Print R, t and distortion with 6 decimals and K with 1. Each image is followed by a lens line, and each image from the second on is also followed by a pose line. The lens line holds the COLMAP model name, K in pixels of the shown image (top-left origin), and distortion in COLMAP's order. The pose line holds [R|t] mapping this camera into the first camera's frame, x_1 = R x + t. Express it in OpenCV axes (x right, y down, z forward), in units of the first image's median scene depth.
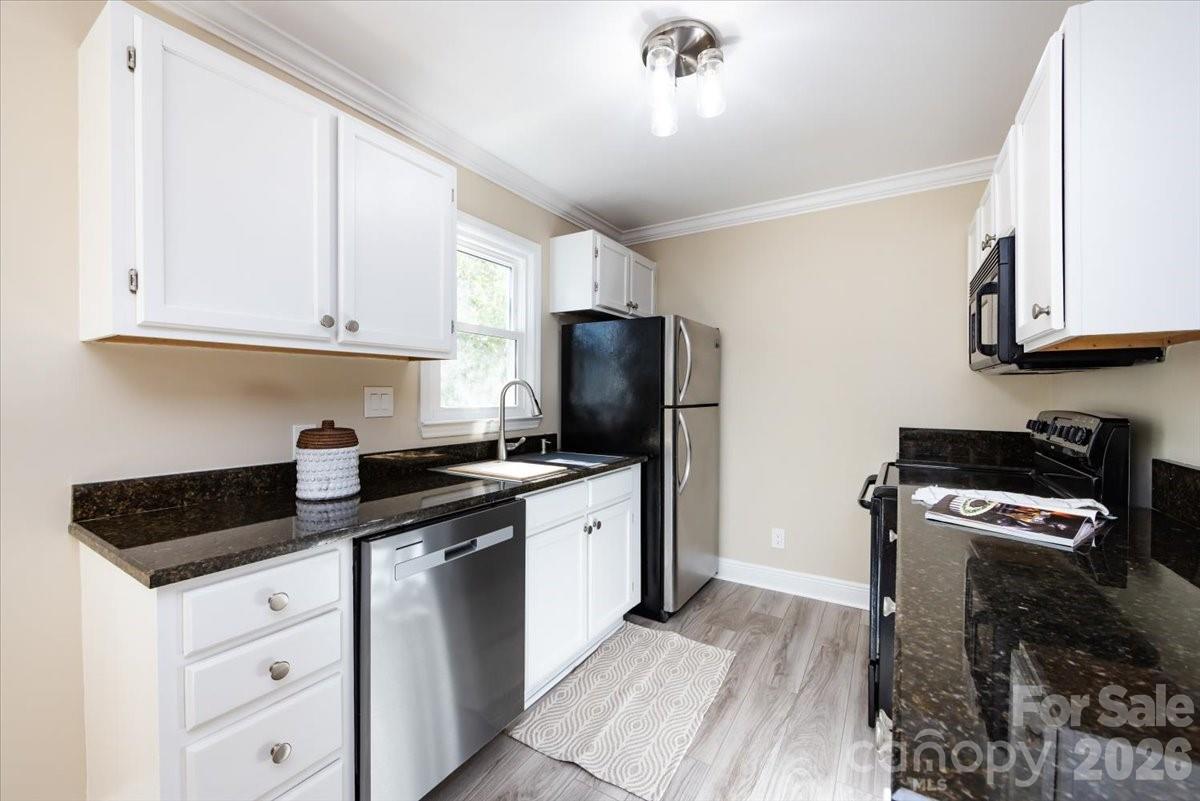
lens RADIAL K [[477.1, 0, 592.4], [0, 477.1, 397.5], [0, 0, 1]] dist [-0.004288, -0.000104]
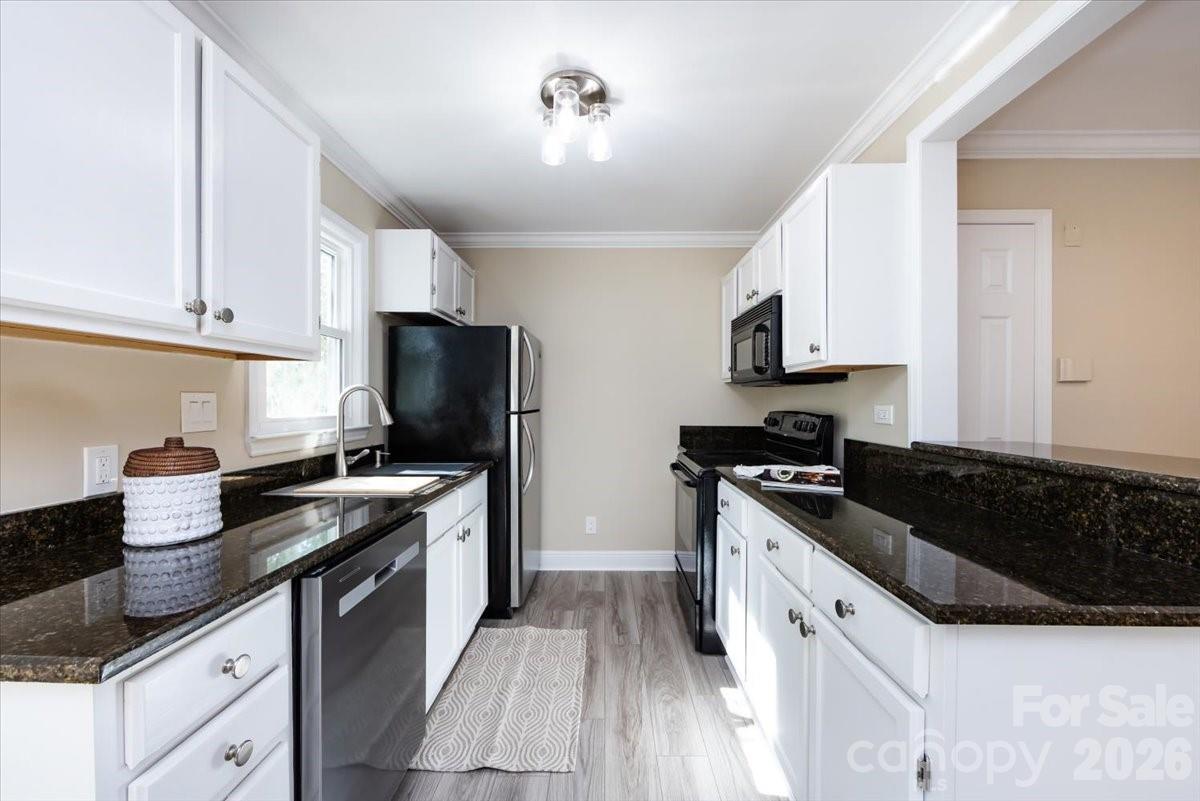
lens RADIAL K [[474.6, 0, 598.9], [0, 474.6, 405.5], [0, 0, 1]] dist [-0.001740, -0.000308]
pose [[0.852085, -0.007562, 0.523348, -0.253177], [0.005449, 0.999970, 0.005577, -0.001621], [-0.523374, -0.001901, 0.852101, 0.010688]]
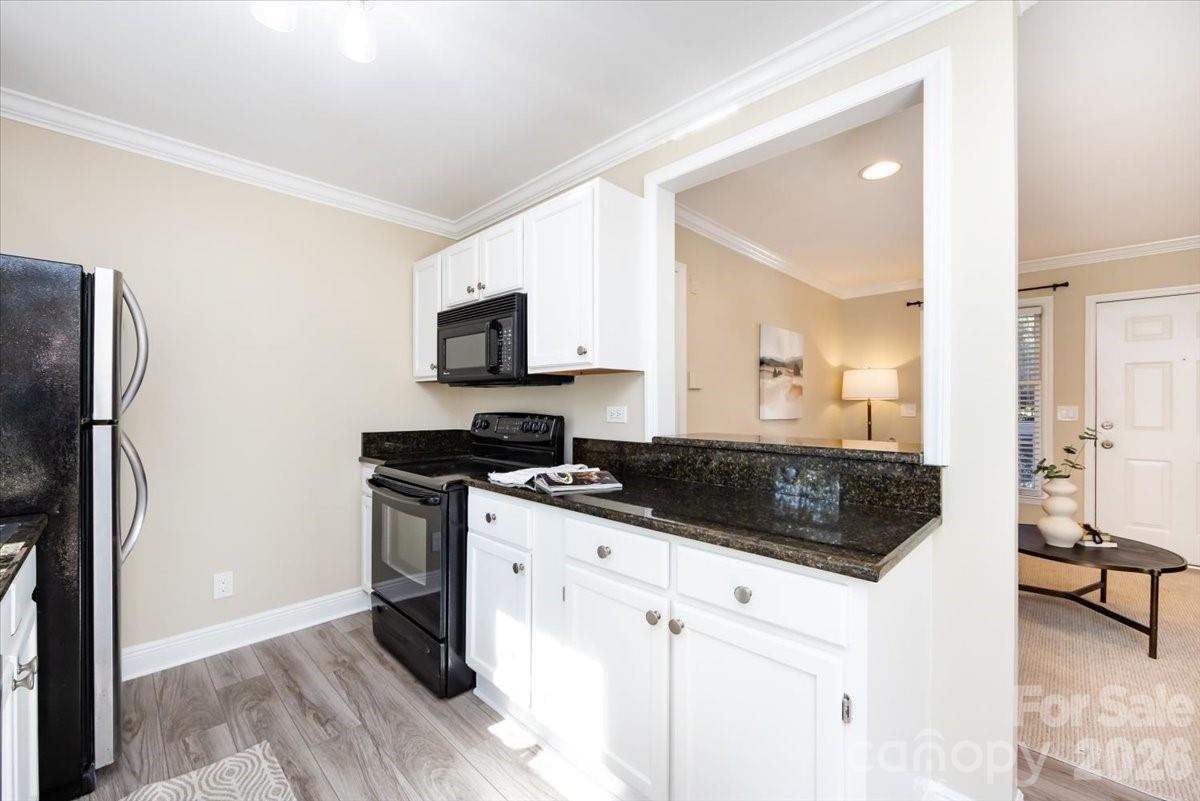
lens RADIAL K [[474.6, 0, 598.9], [0, 474.6, 405.5], [0, 0, 1]] dist [-0.001740, -0.000308]
pose [[0.201379, -0.005921, 0.979496, -0.322656], [0.004684, 0.999976, 0.005081, -0.000990], [-0.979502, 0.003565, 0.201402, 0.306426]]
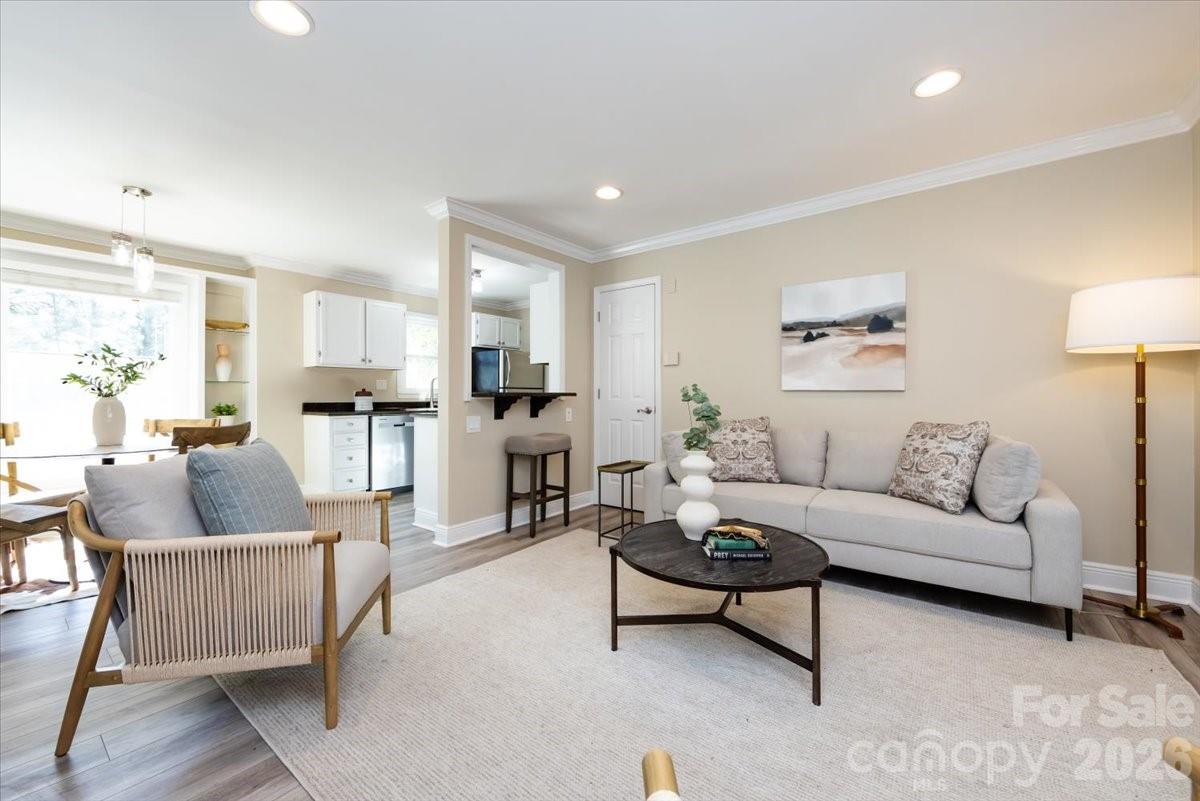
lens RADIAL K [[477.1, 0, 592.4], [0, 477.1, 397.5], [0, 0, 1]] dist [-0.004288, -0.000104]
pose [[0.996278, -0.003152, -0.086144, 0.910600], [0.002834, 0.999989, -0.003815, 0.087282], [0.086155, 0.003556, 0.996275, -1.498654]]
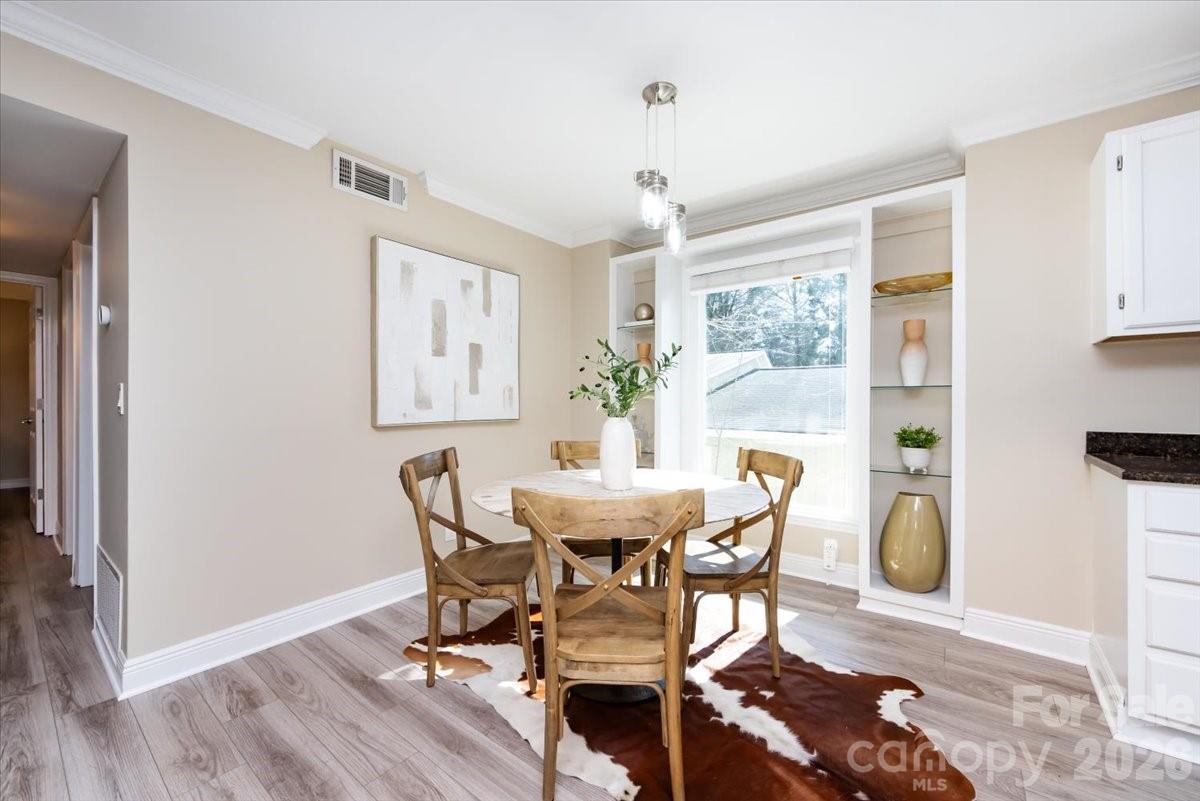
lens RADIAL K [[477.1, 0, 592.4], [0, 477.1, 397.5], [0, 0, 1]] dist [-0.004288, -0.000104]
pose [[-0.093911, -0.009175, -0.995538, 0.365144], [-0.013746, 0.999874, -0.007919, 0.053058], [0.995486, 0.012941, -0.094026, -0.286152]]
